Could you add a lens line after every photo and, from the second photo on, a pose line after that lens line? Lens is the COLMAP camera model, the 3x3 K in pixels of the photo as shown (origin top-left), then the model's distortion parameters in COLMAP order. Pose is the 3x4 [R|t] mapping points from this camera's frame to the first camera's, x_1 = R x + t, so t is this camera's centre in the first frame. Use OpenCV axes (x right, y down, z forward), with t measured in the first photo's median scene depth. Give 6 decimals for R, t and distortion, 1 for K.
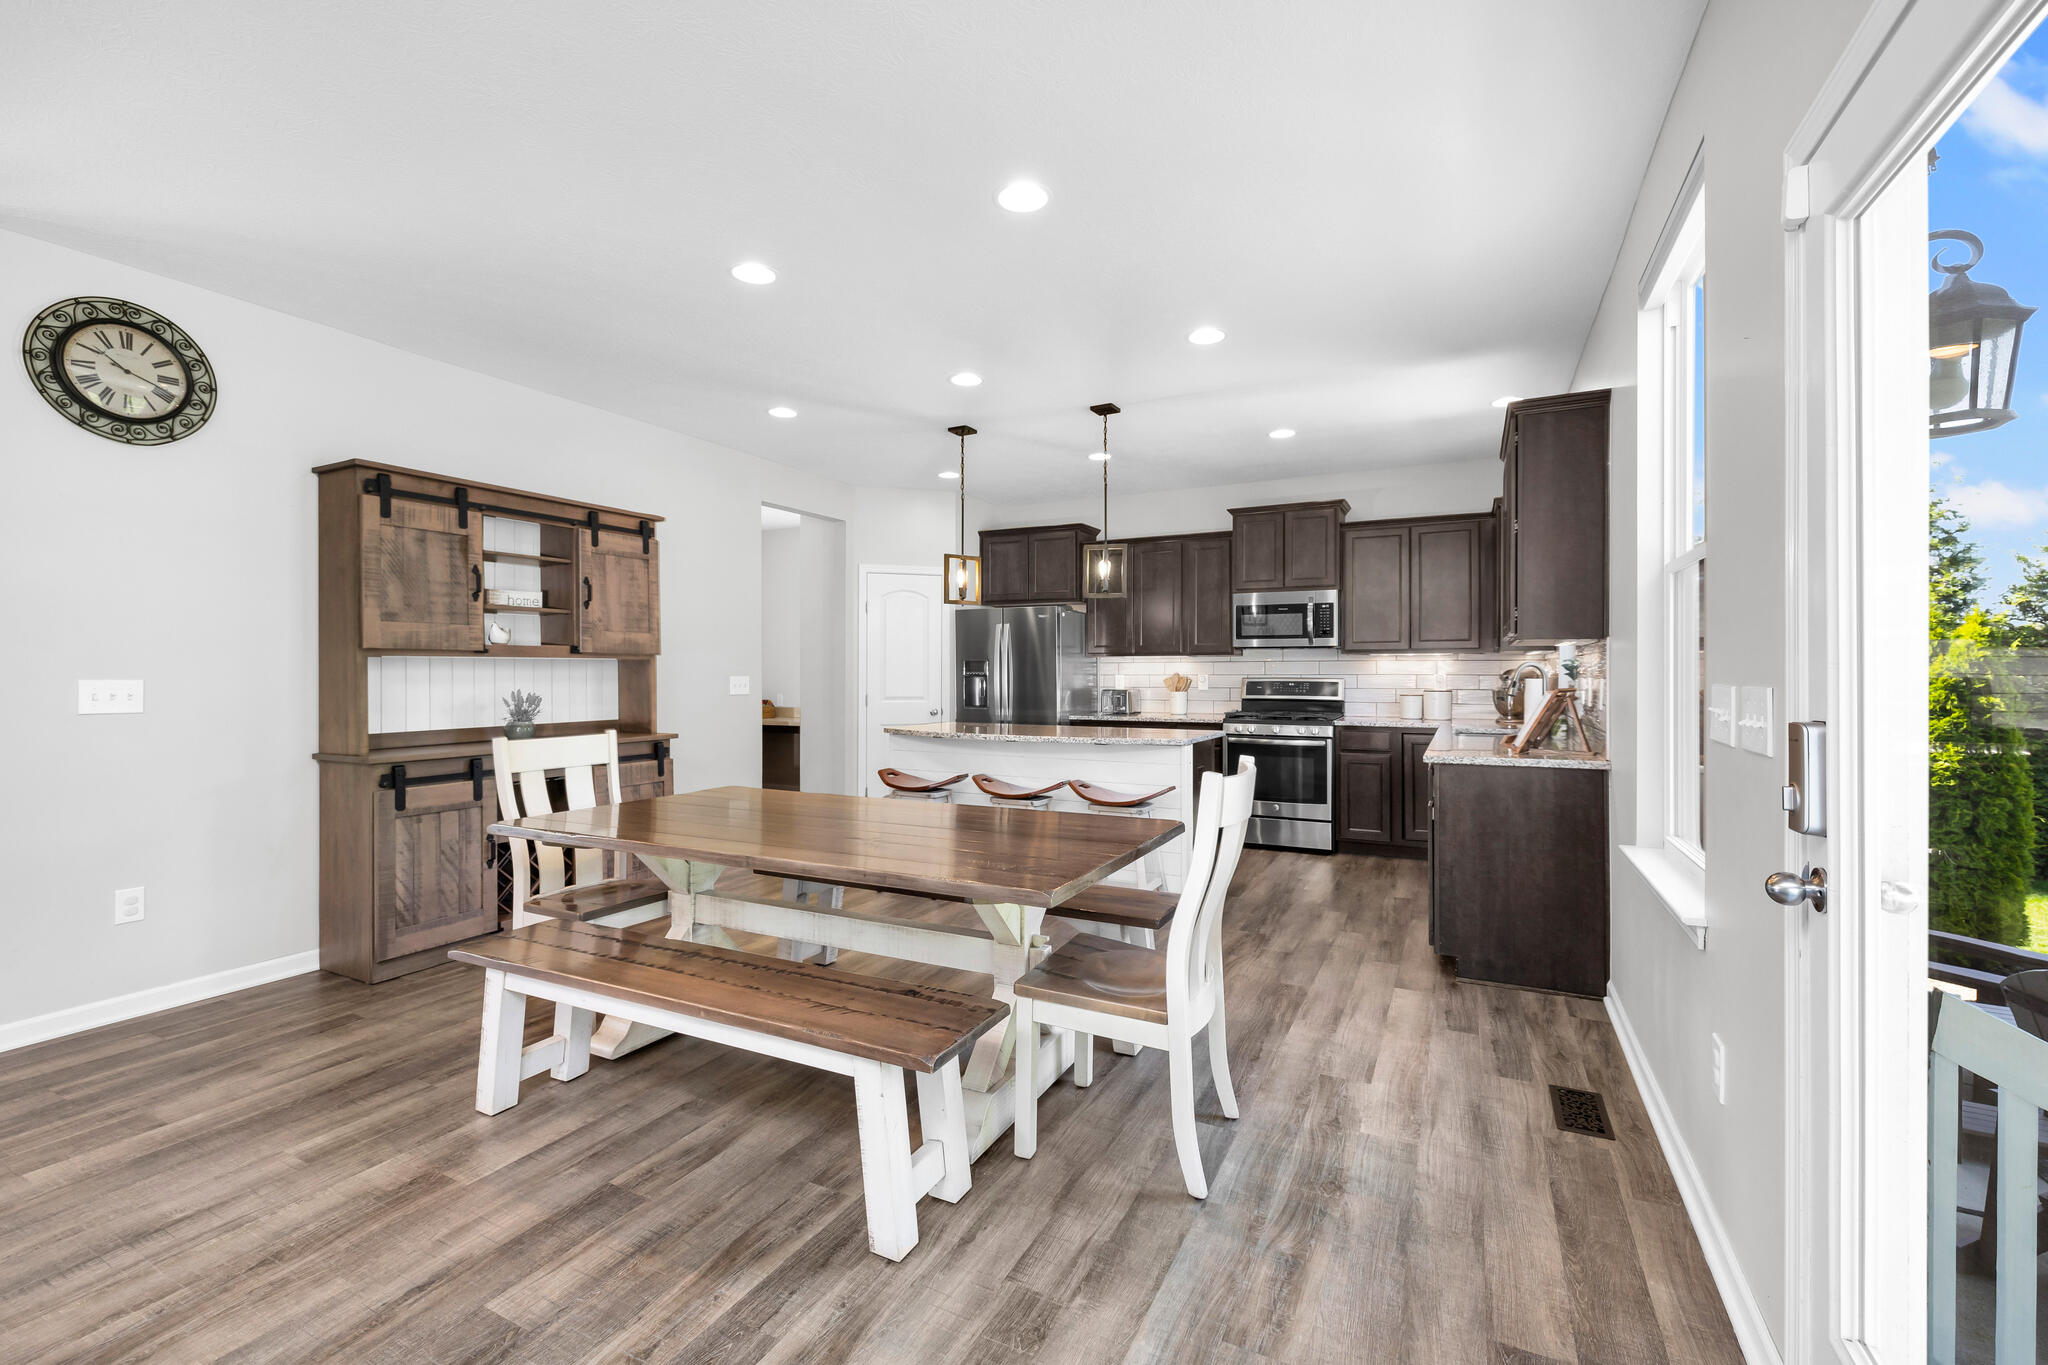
lens RADIAL K [[859.1, 0, 1020.3], [0, 859.1, 673.2], [0, 0, 1]] dist [-0.005966, 0.001292]
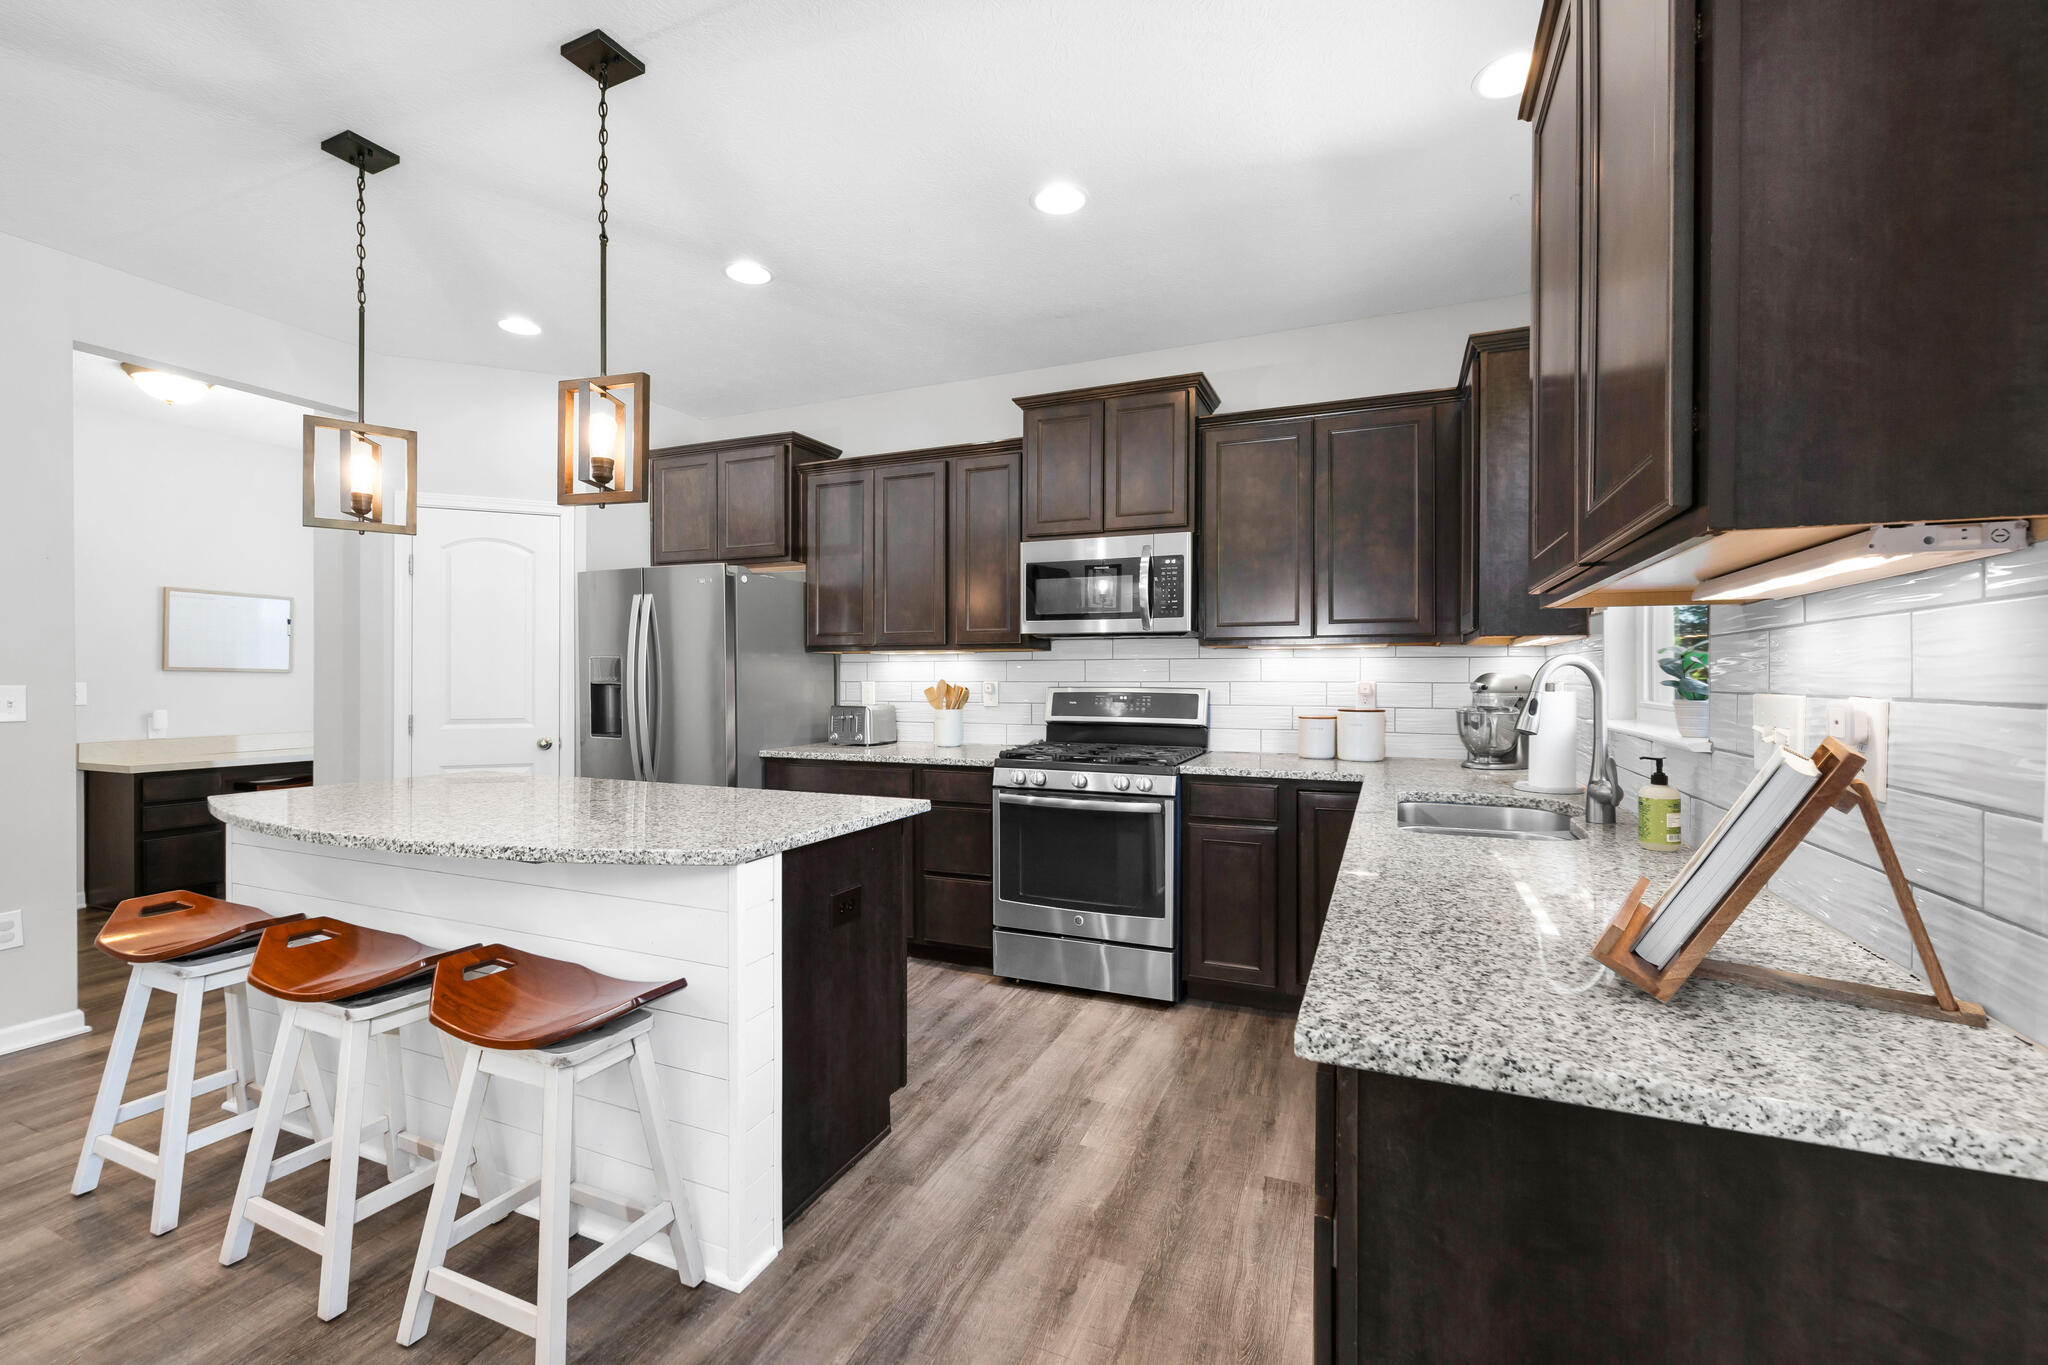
lens RADIAL K [[859.1, 0, 1038.8], [0, 859.1, 678.5], [0, 0, 1]] dist [-0.005966, 0.001292]
pose [[0.996357, -0.000110, 0.085280, 0.242412], [0.000063, 1.000000, 0.000556, -0.000877], [-0.085280, -0.000549, 0.996357, 0.484695]]
